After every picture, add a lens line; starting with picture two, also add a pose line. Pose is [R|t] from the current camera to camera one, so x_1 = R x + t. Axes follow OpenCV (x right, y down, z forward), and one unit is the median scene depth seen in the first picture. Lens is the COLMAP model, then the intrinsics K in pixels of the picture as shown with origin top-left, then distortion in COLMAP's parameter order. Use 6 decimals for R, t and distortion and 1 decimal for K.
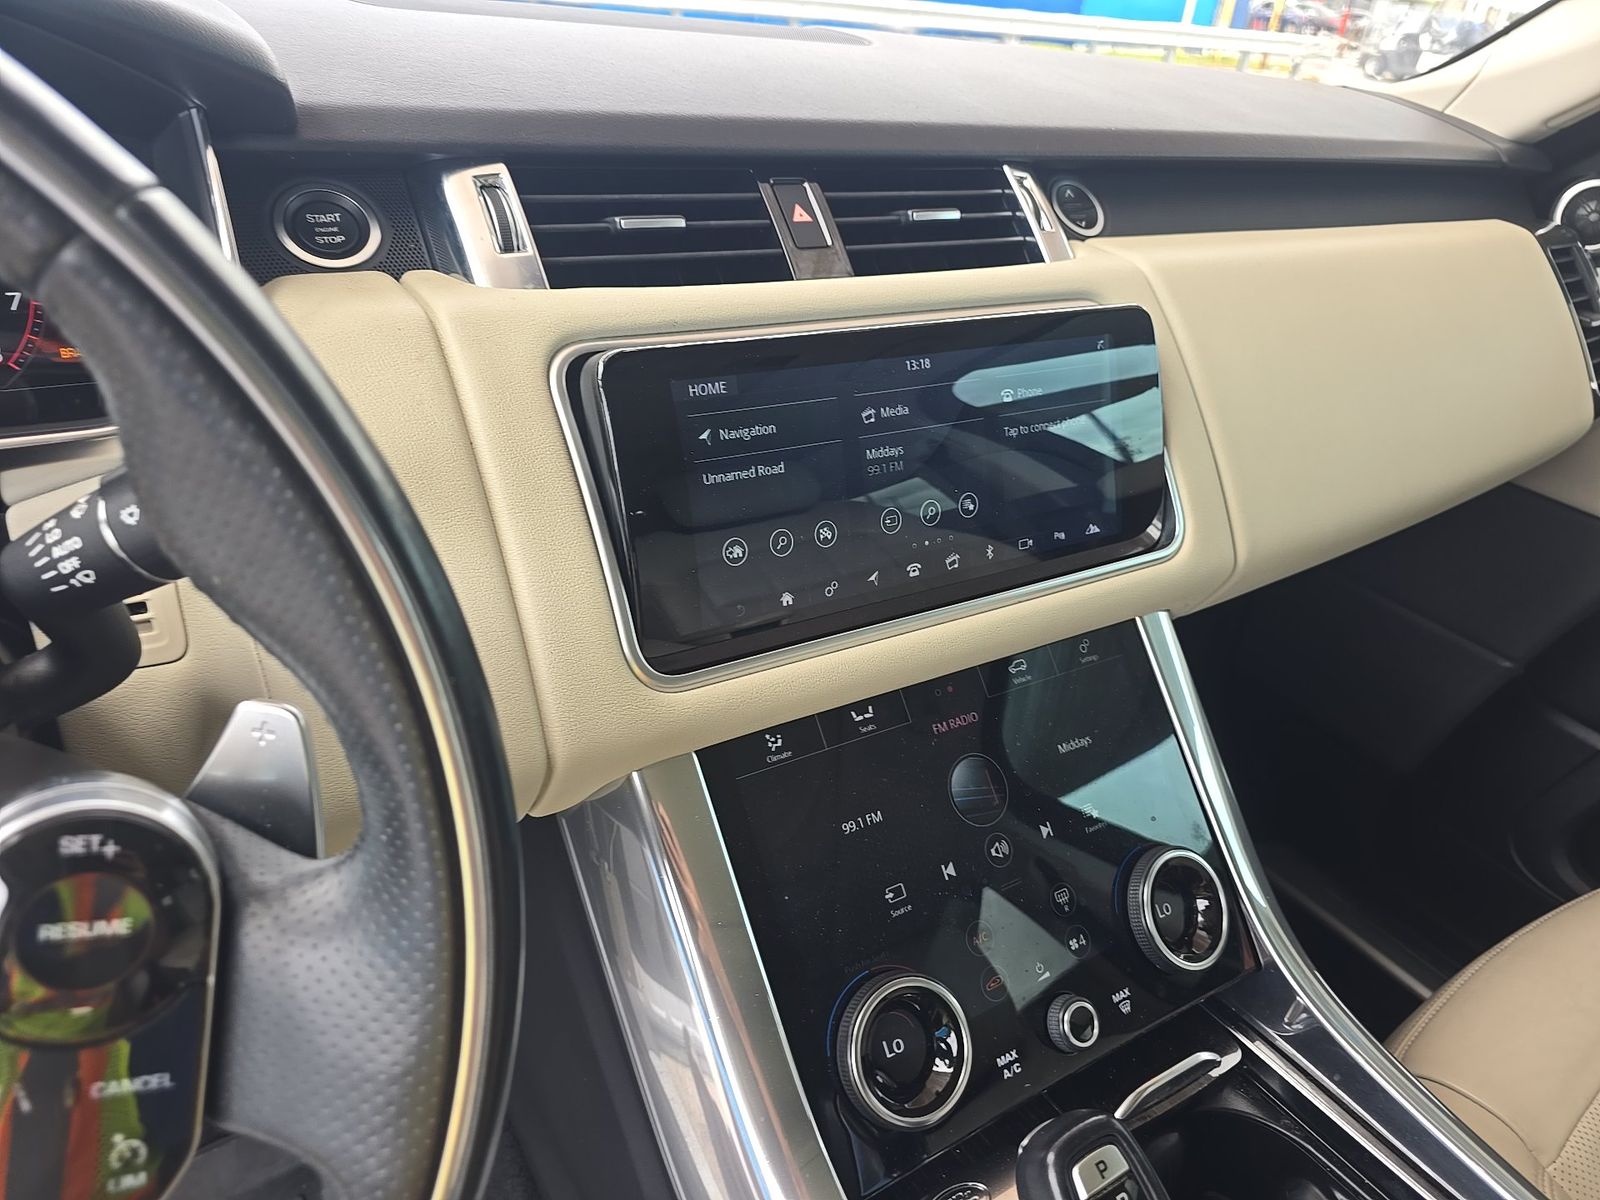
lens RADIAL K [[1094.9, 0, 798.6], [0, 1094.9, 600.4], [0, 0, 1]] dist [0.035859, -0.040575]
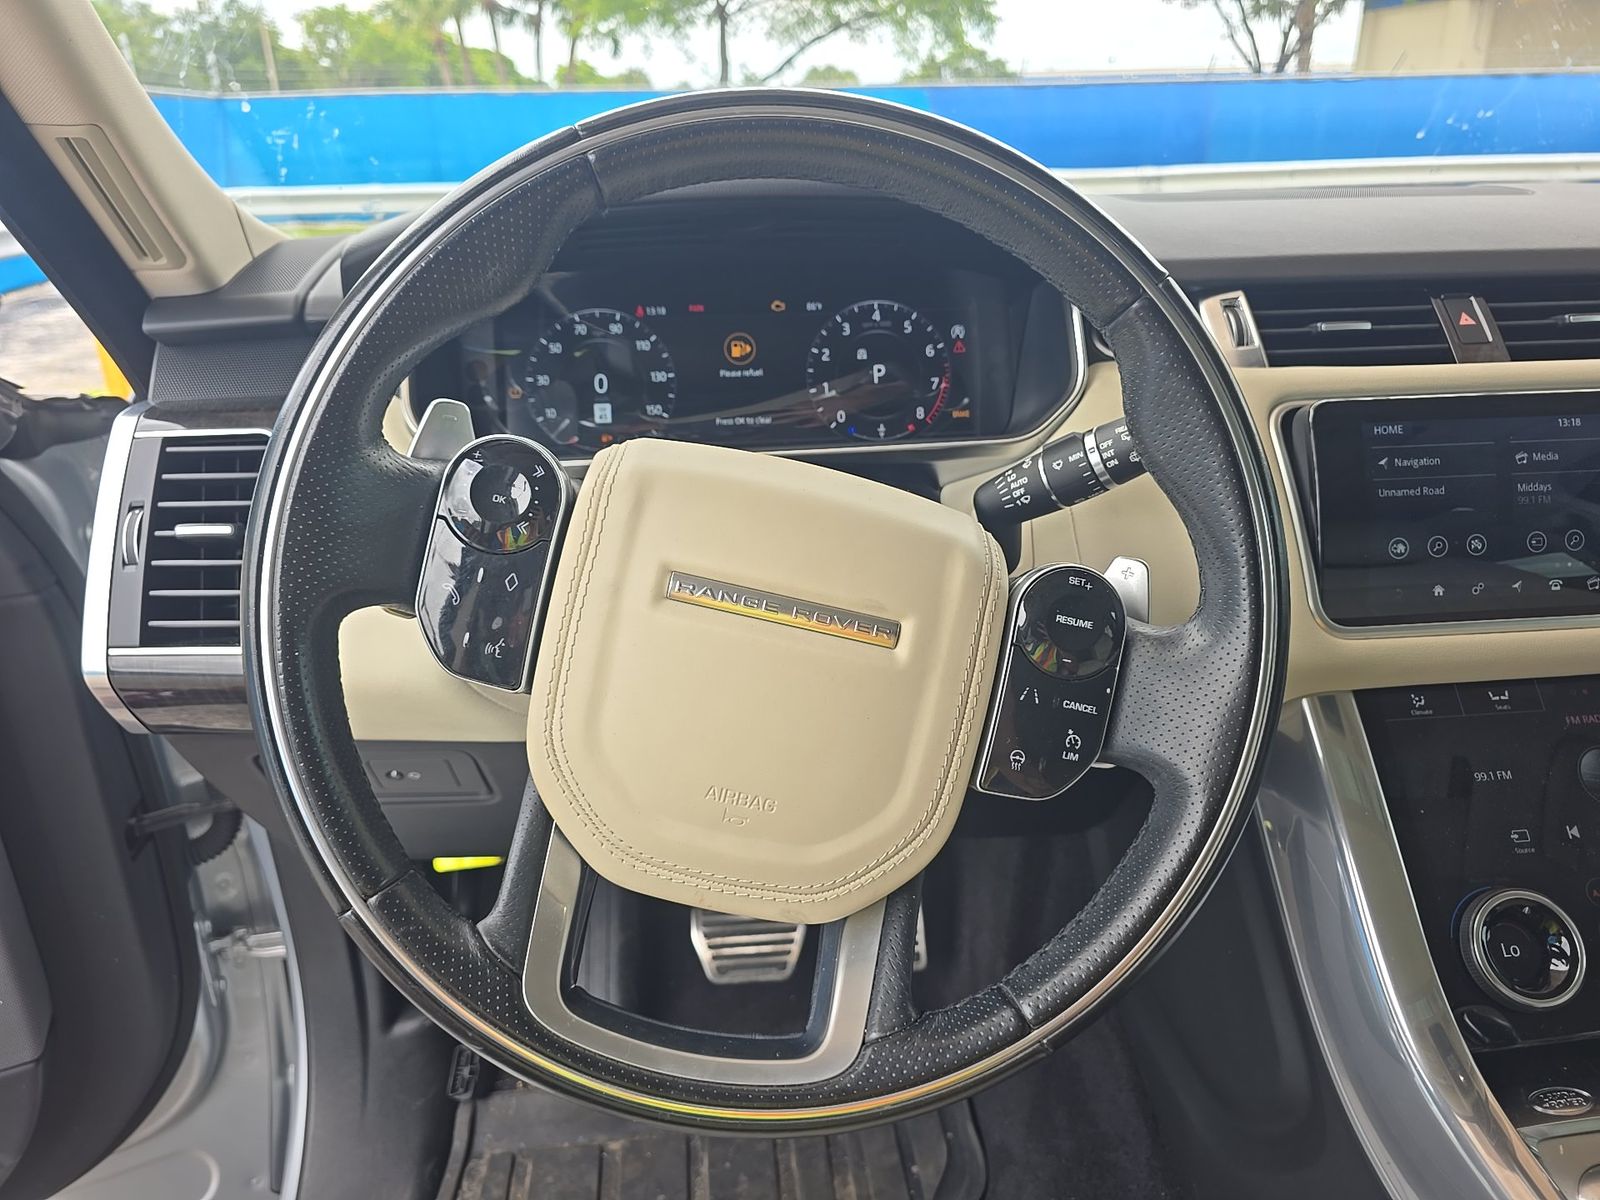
lens RADIAL K [[1094.9, 0, 803.2], [0, 1094.9, 604.7], [0, 0, 1]] dist [0.035859, -0.040575]
pose [[0.879401, 0.072181, -0.470578, -0.057382], [-0.140638, 0.983714, -0.111929, 0.272664], [0.454835, 0.164612, 0.875230, -0.507158]]
